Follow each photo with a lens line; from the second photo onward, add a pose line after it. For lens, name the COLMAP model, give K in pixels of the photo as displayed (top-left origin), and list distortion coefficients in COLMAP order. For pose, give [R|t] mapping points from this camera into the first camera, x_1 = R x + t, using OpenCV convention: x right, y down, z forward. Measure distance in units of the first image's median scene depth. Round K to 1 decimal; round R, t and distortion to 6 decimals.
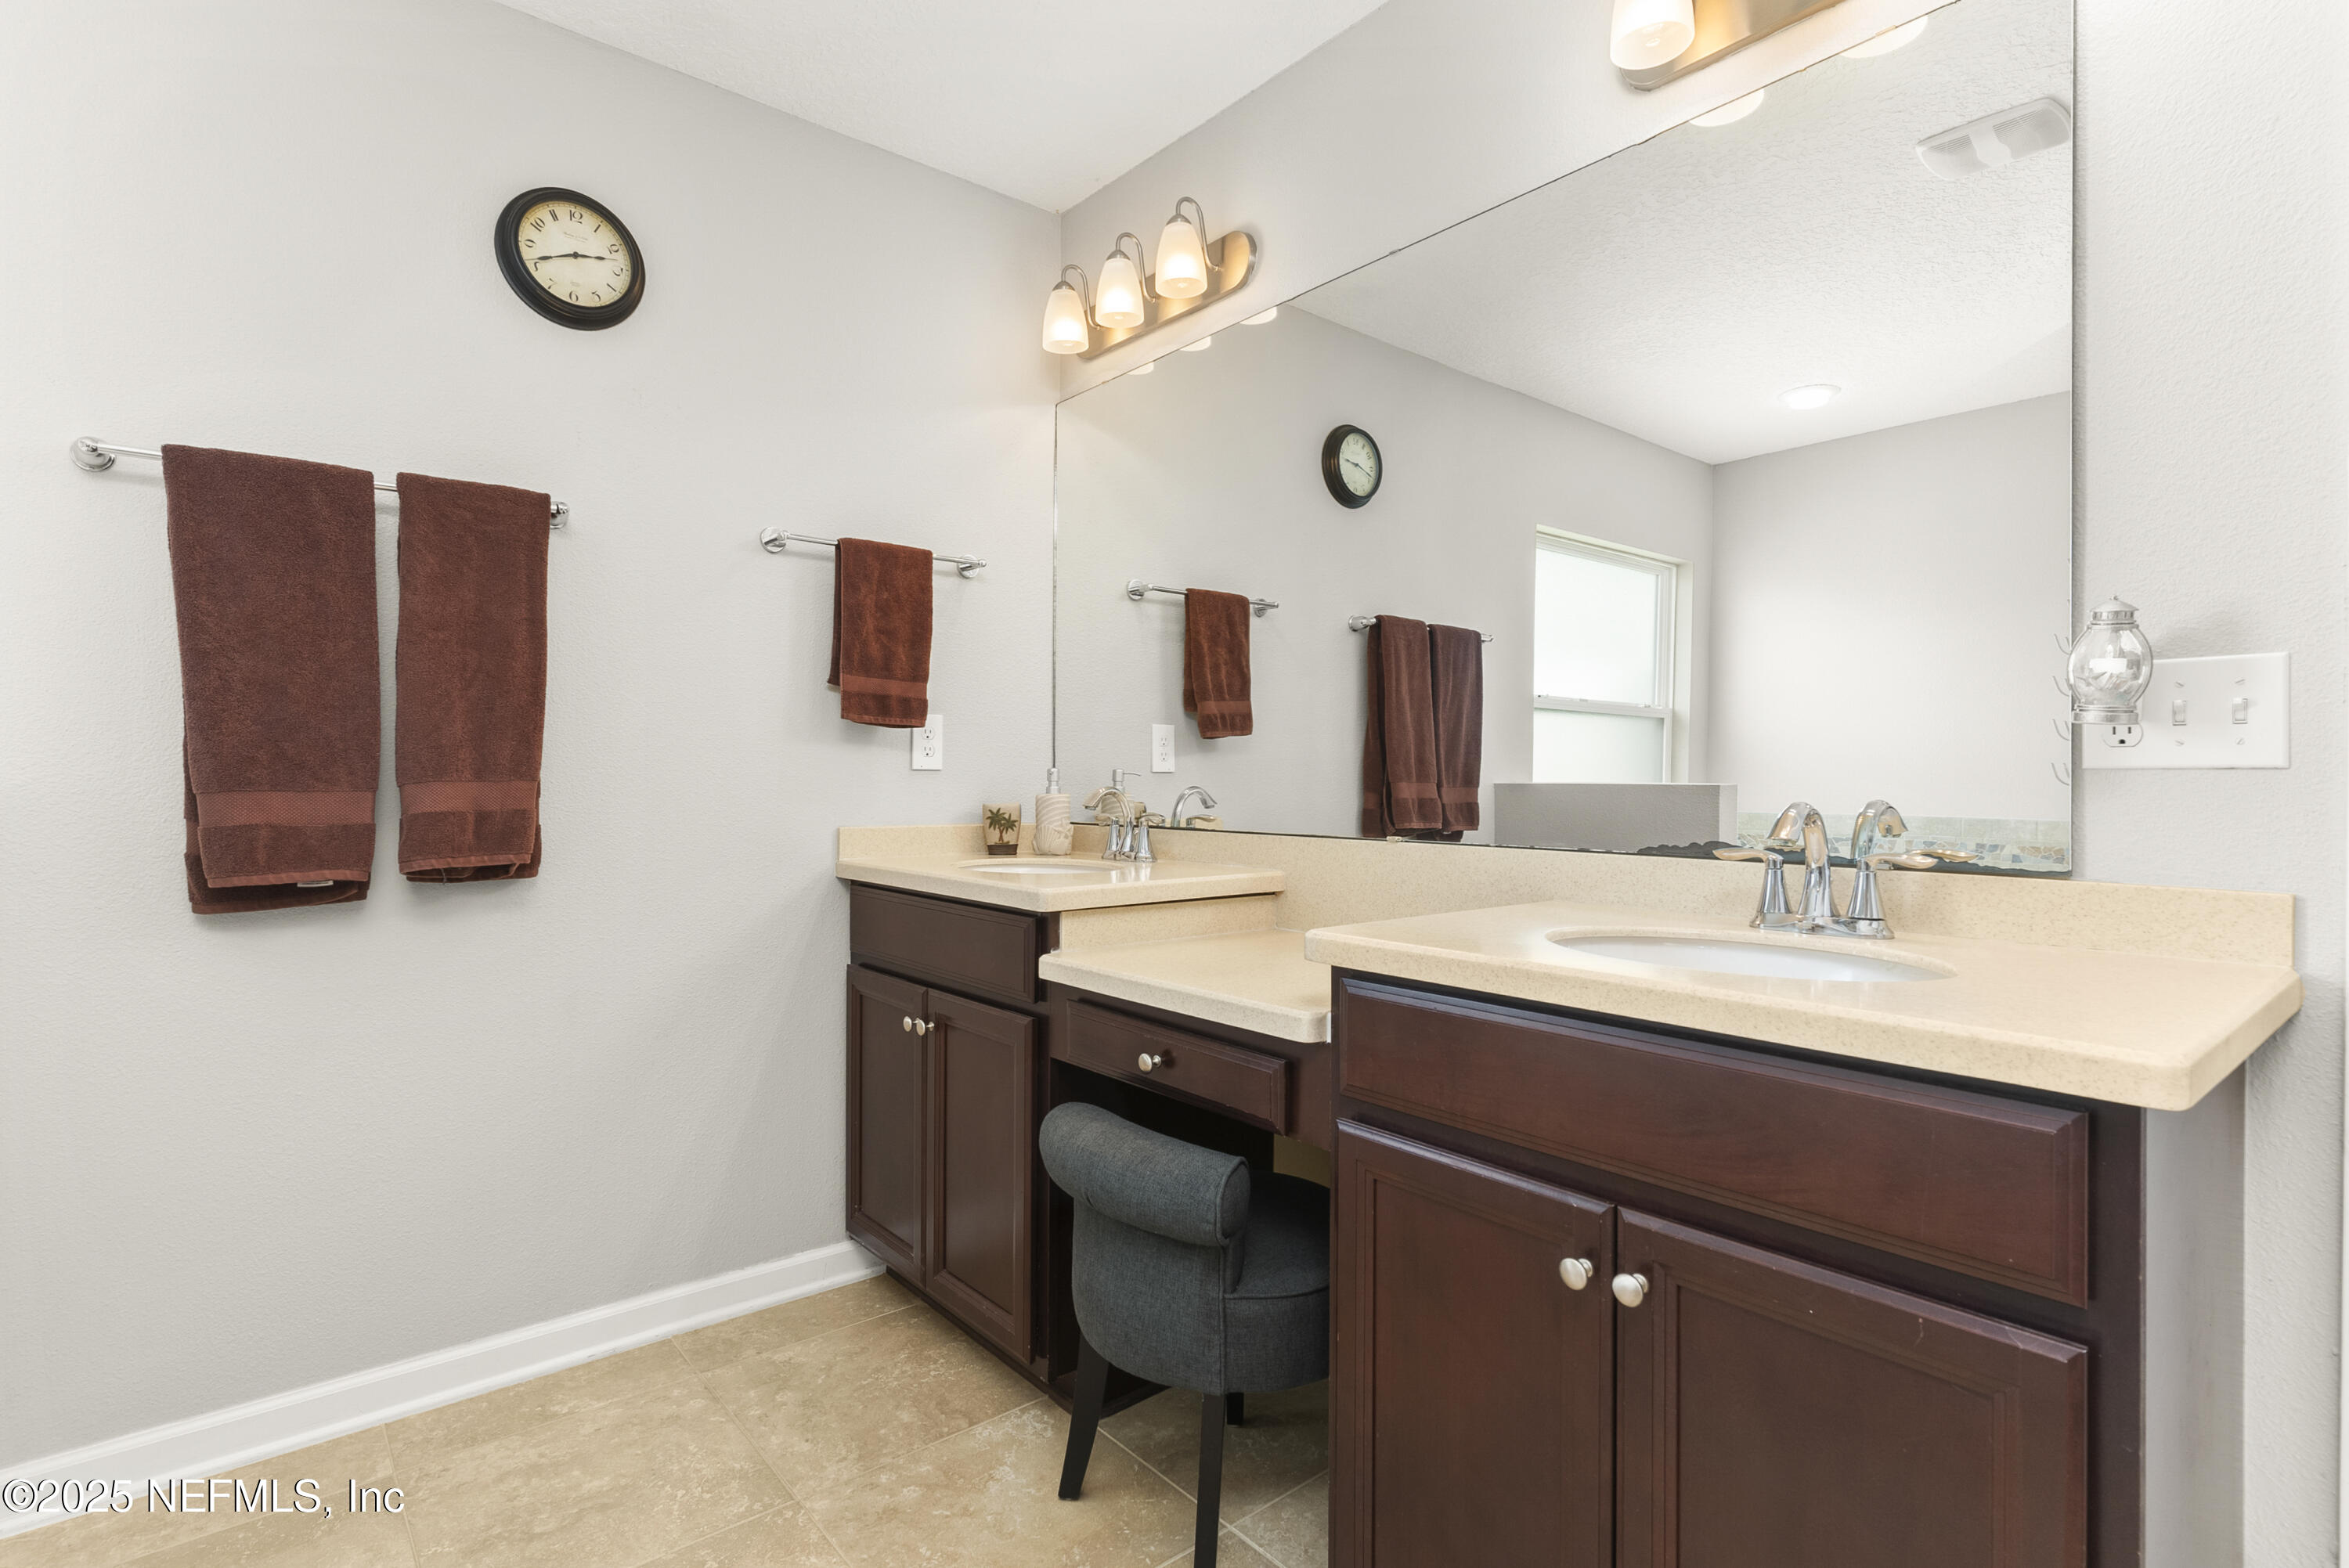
lens RADIAL K [[1129.3, 0, 1166.7], [0, 1129.3, 783.9], [0, 0, 1]] dist [0.003684, 0.000236]
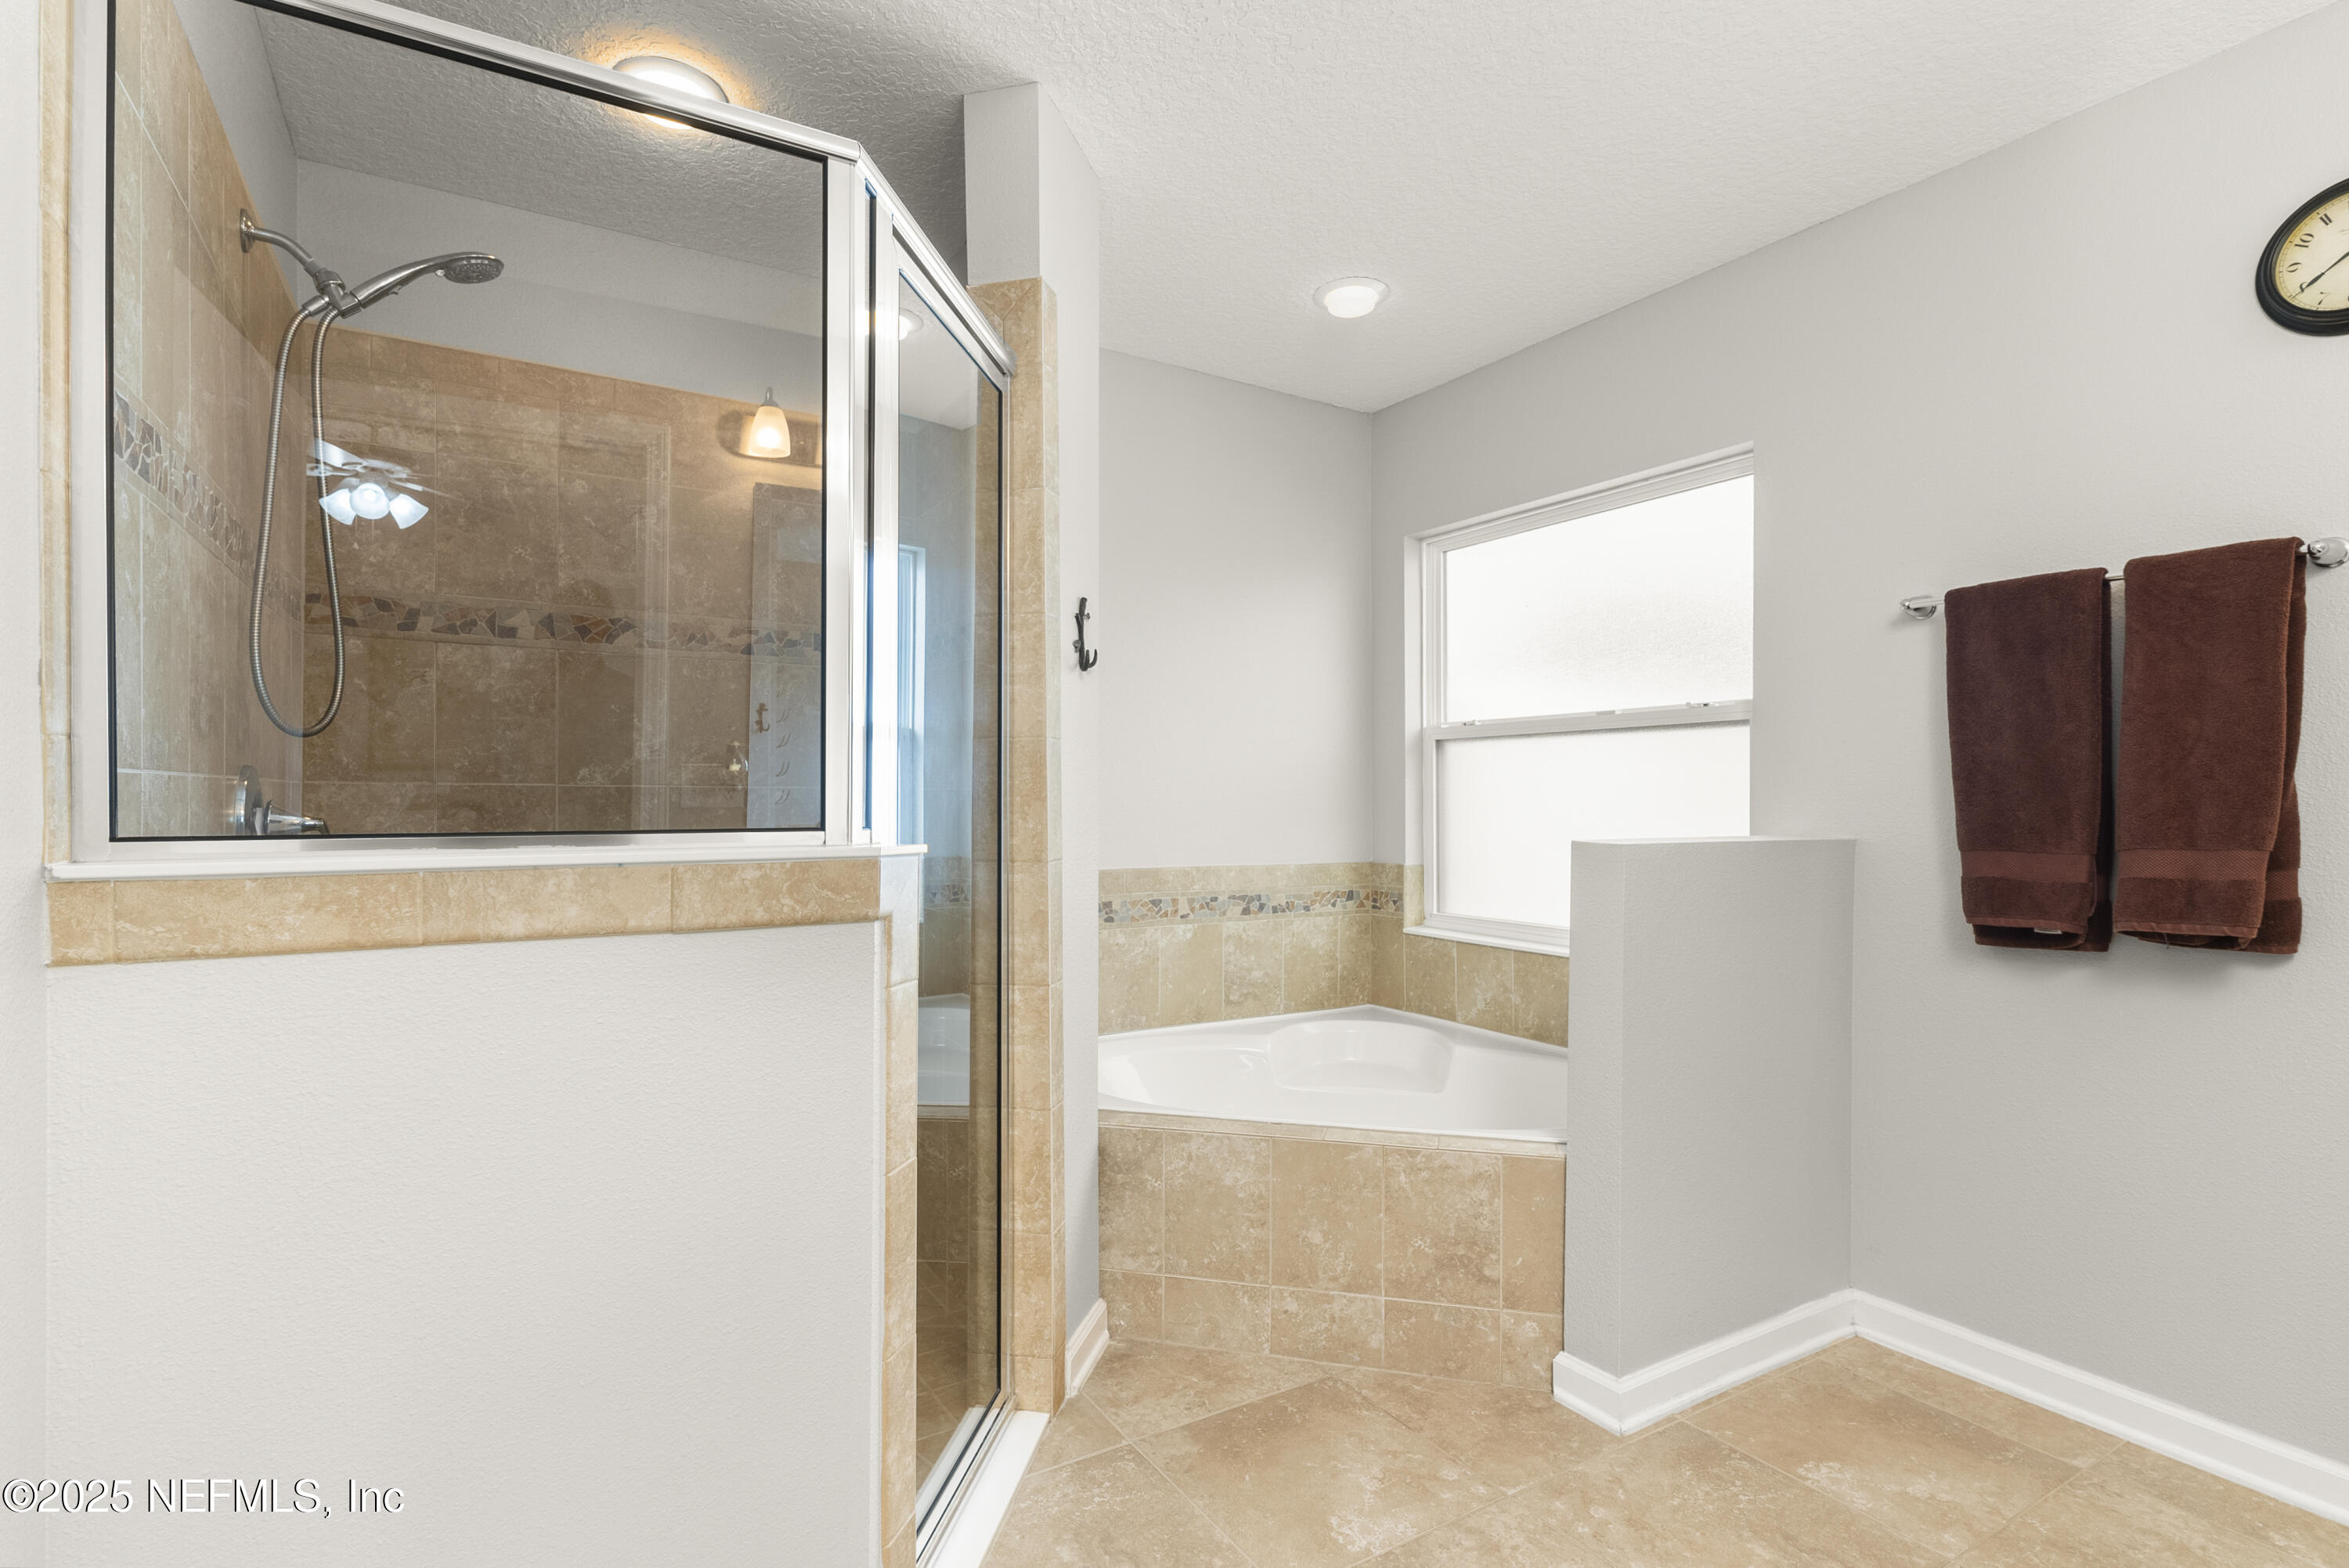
lens RADIAL K [[1129.3, 0, 1166.7], [0, 1129.3, 783.9], [0, 0, 1]] dist [0.003684, 0.000236]
pose [[-0.144296, -0.017358, -0.989382, 0.545580], [-0.006686, 0.999840, -0.016567, -0.039282], [0.989512, 0.004224, -0.144389, 0.256913]]
